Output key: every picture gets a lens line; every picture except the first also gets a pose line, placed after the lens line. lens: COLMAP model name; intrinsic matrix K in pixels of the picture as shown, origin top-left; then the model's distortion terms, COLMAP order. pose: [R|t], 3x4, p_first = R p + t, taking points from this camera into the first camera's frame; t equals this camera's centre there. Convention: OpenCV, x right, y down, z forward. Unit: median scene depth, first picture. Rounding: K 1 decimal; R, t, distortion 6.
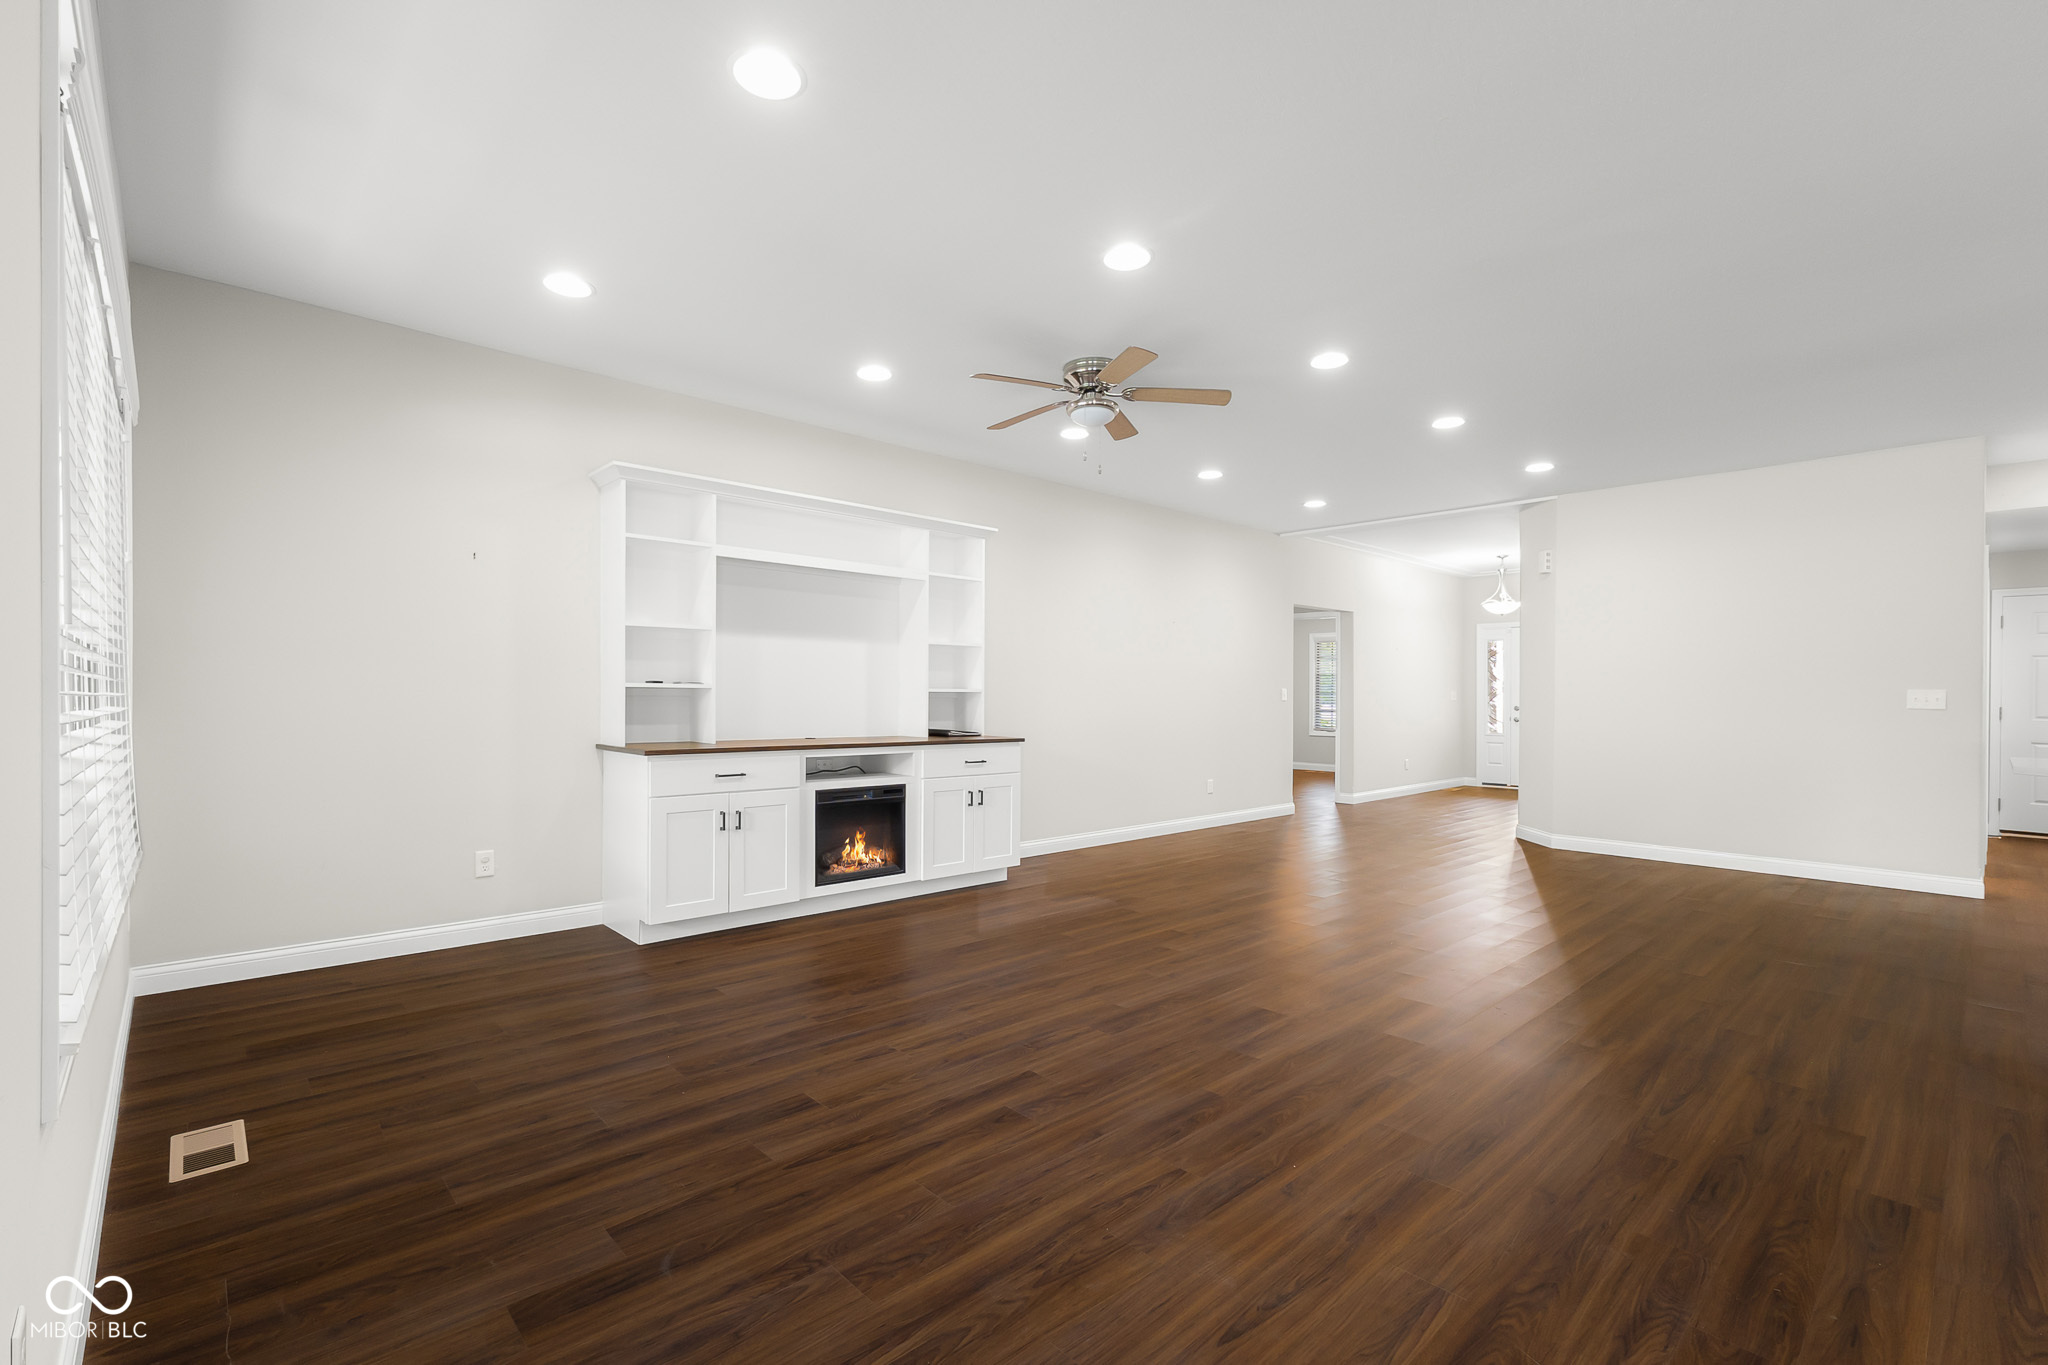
lens RADIAL K [[905.9, 0, 1019.1], [0, 905.9, 698.1], [0, 0, 1]] dist [0.002219, 0.000517]
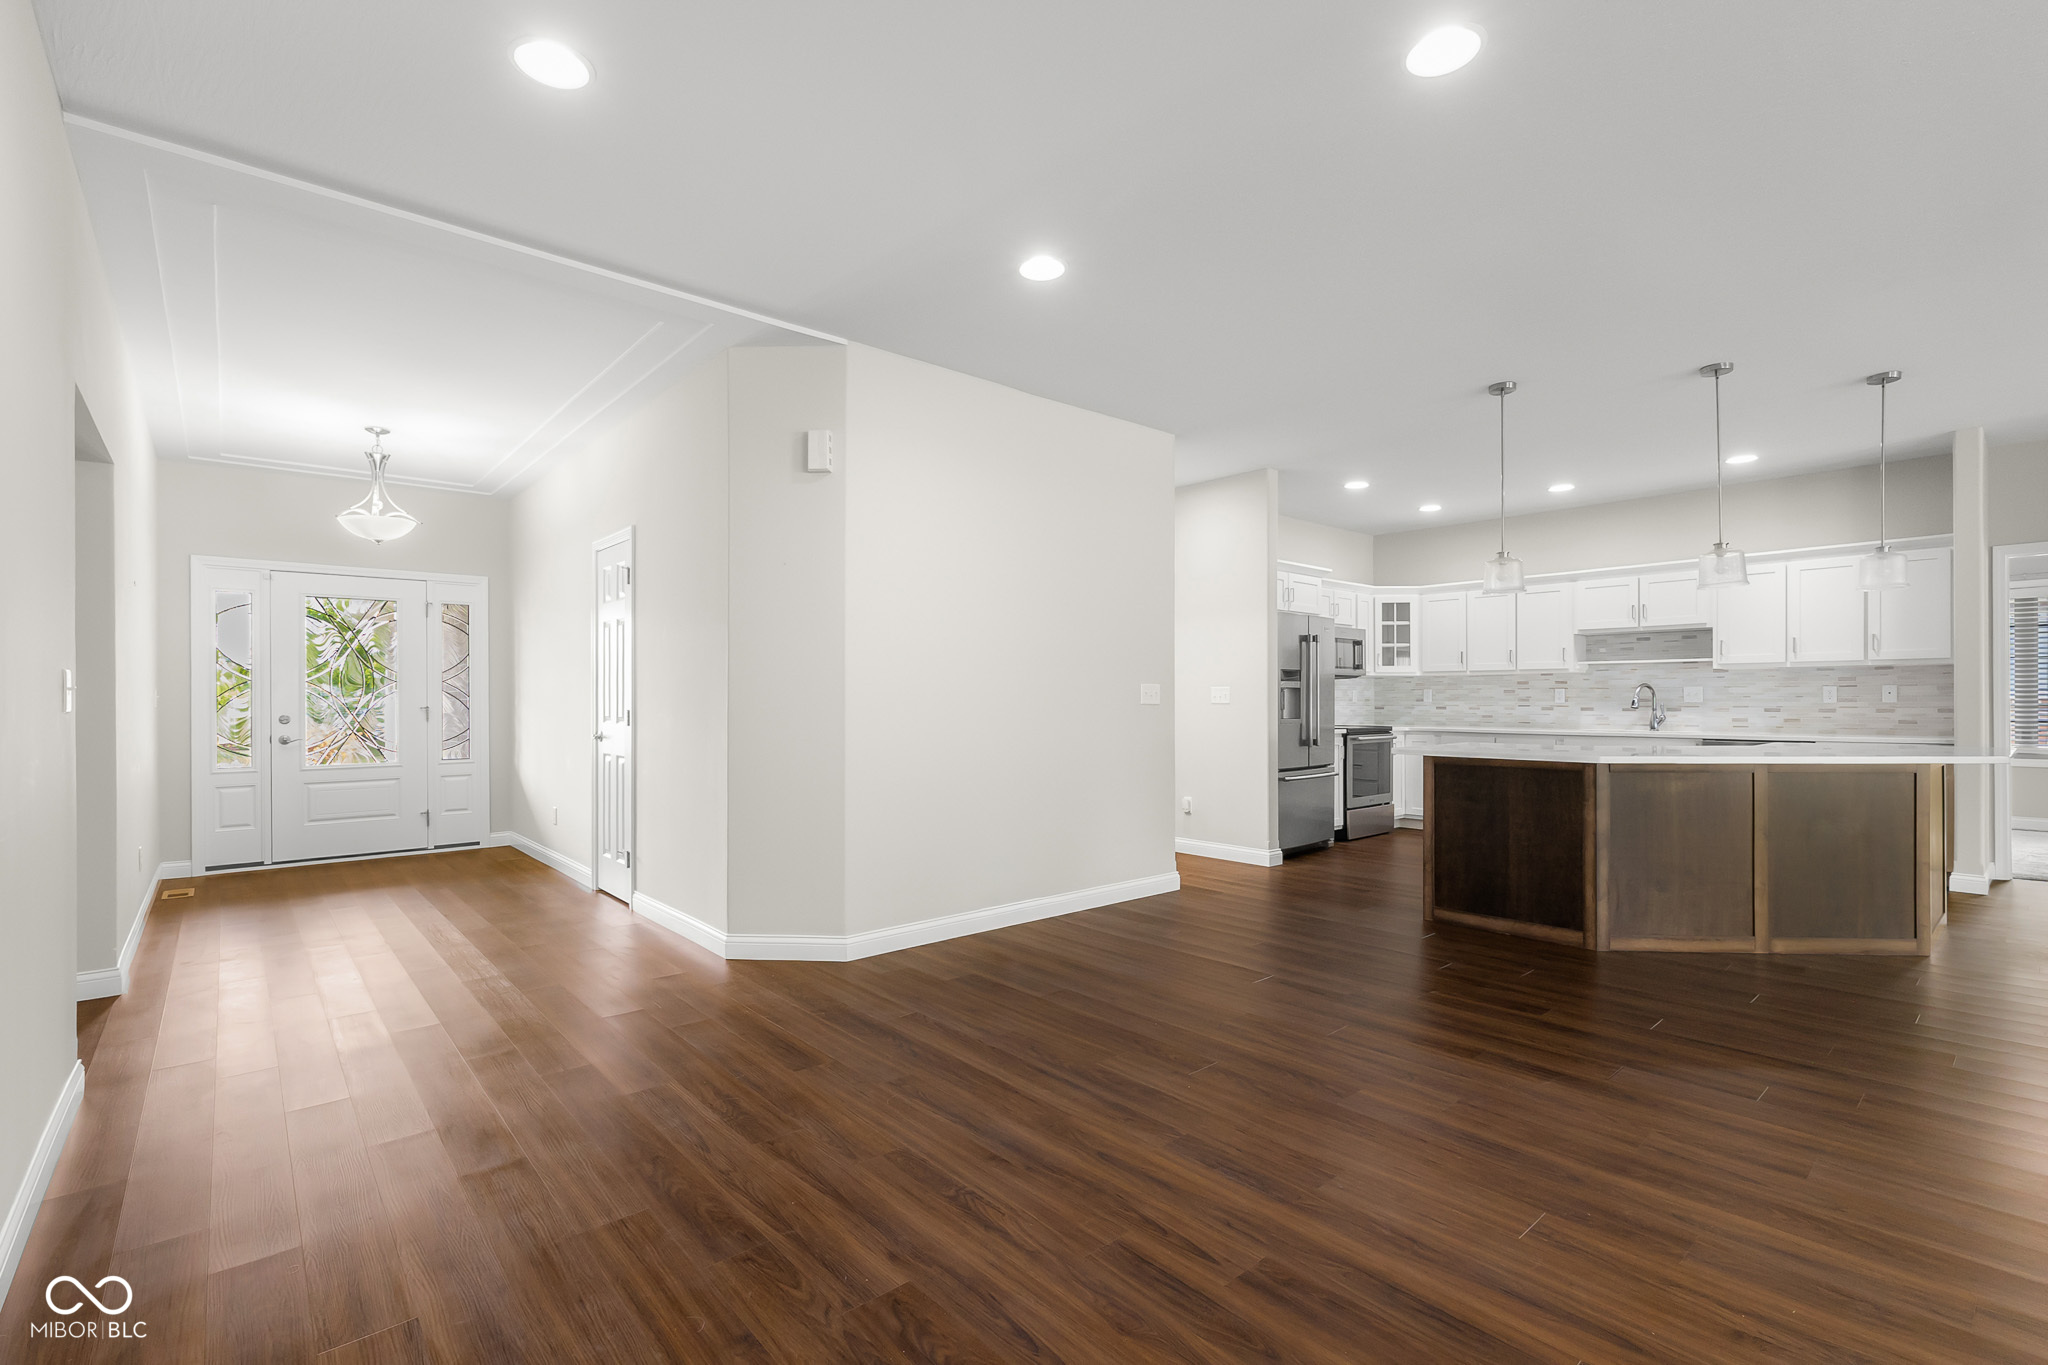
lens RADIAL K [[919.7, 0, 1028.6], [0, 919.7, 697.0], [0, 0, 1]] dist [0.002442, 0.000438]
pose [[0.028126, -0.003793, 0.999597, 0.032244], [0.007184, 0.999968, 0.003593, 0.000875], [-0.999579, 0.007080, 0.028153, 1.327142]]
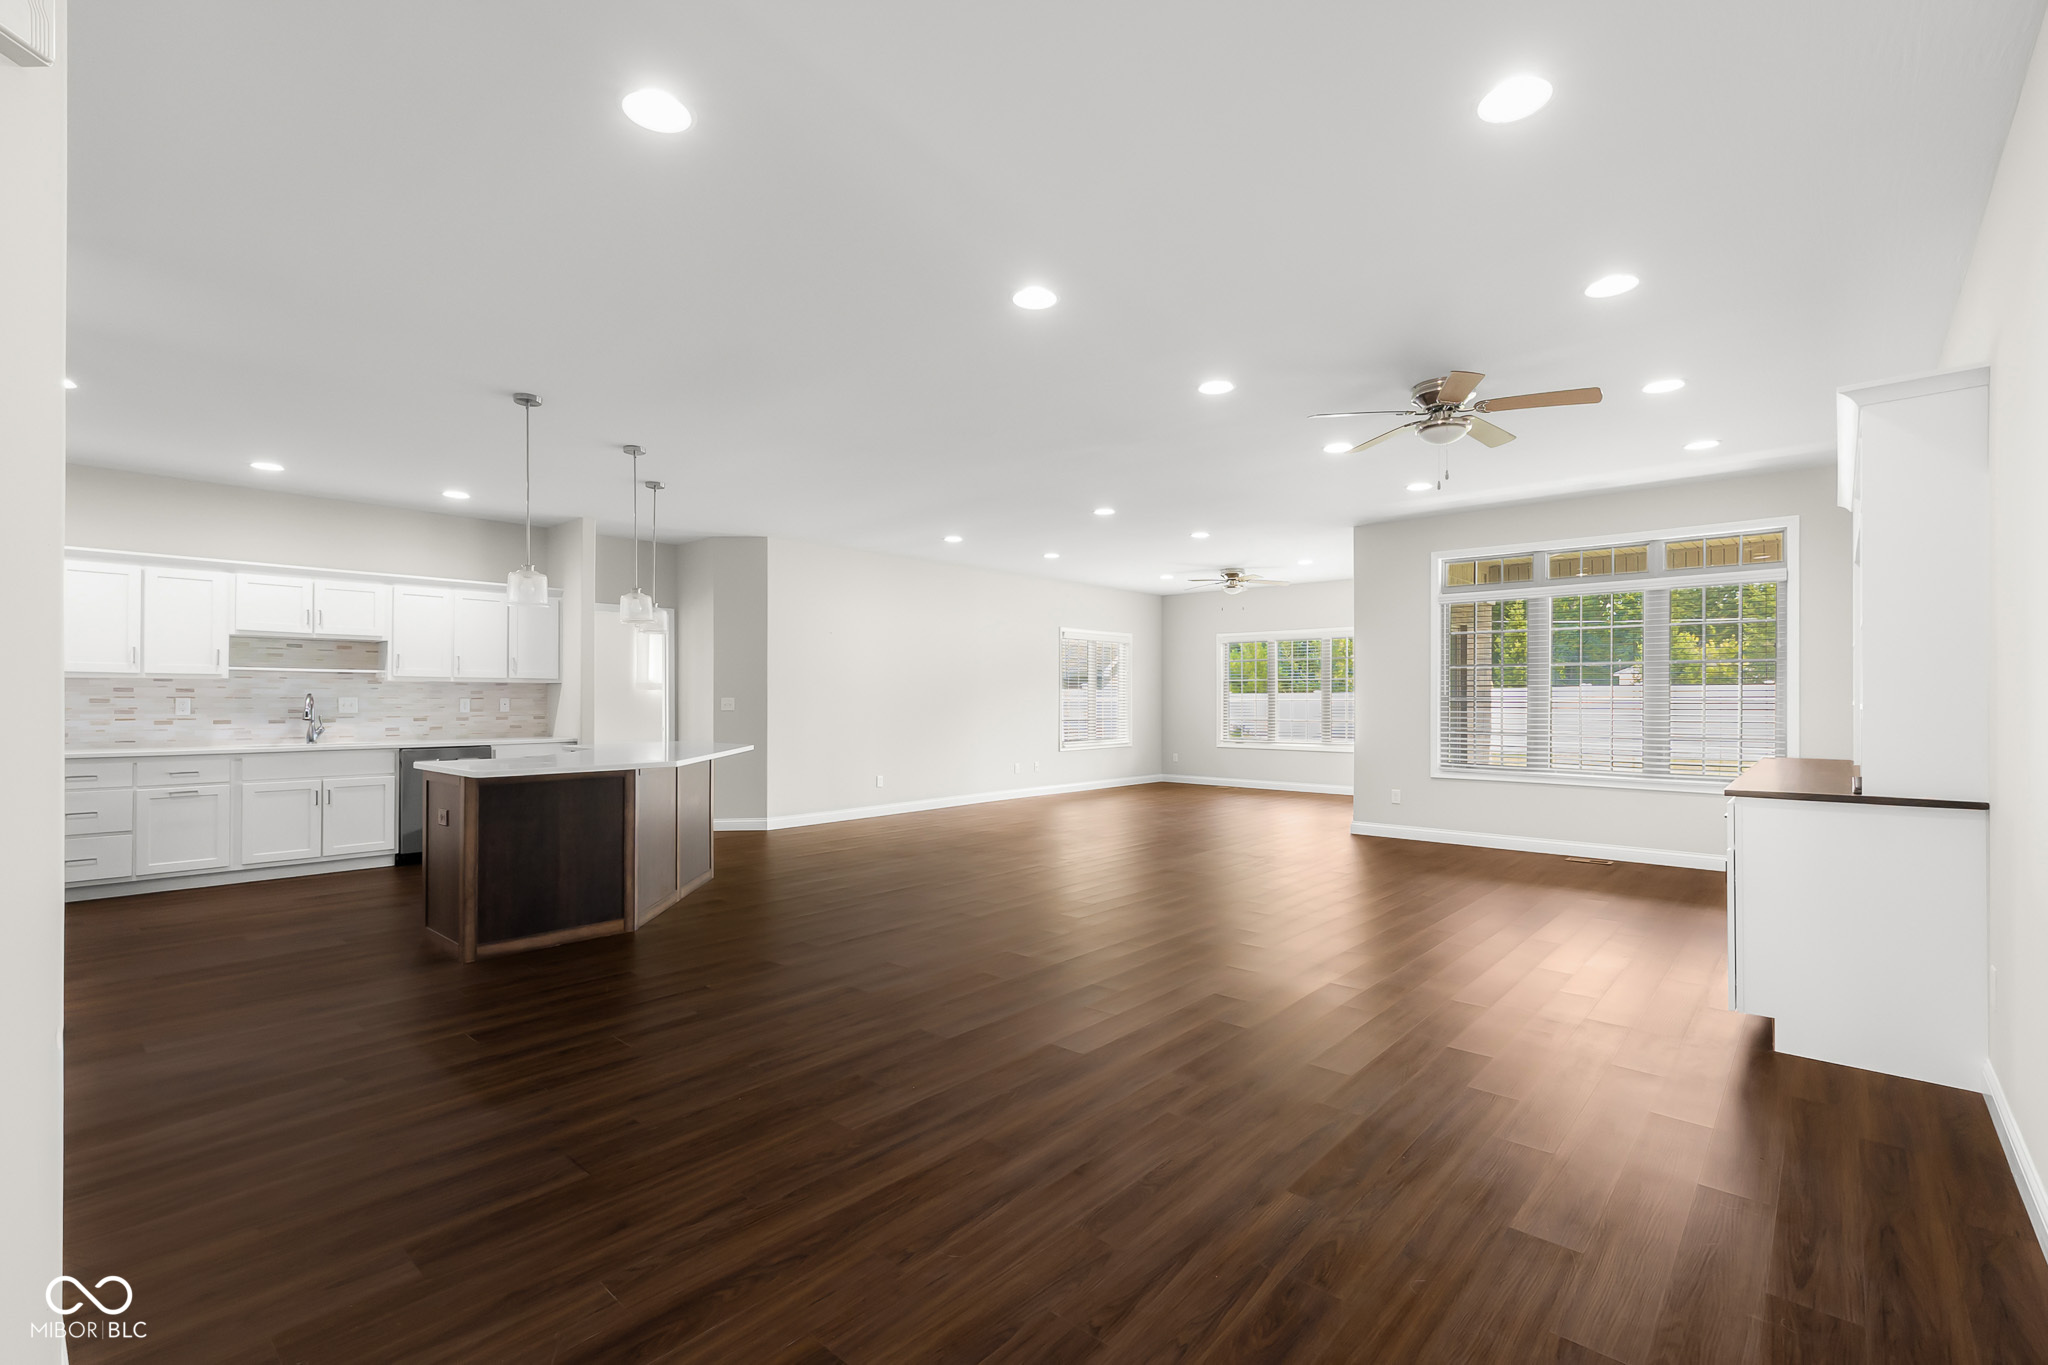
lens RADIAL K [[905.9, 0, 1019.1], [0, 905.9, 698.1], [0, 0, 1]] dist [0.002219, 0.000517]
pose [[-0.996021, -0.006246, -0.088895, 0.617414], [-0.006362, 0.999979, 0.001015, -0.010239], [0.088887, 0.001577, -0.996040, 1.865611]]
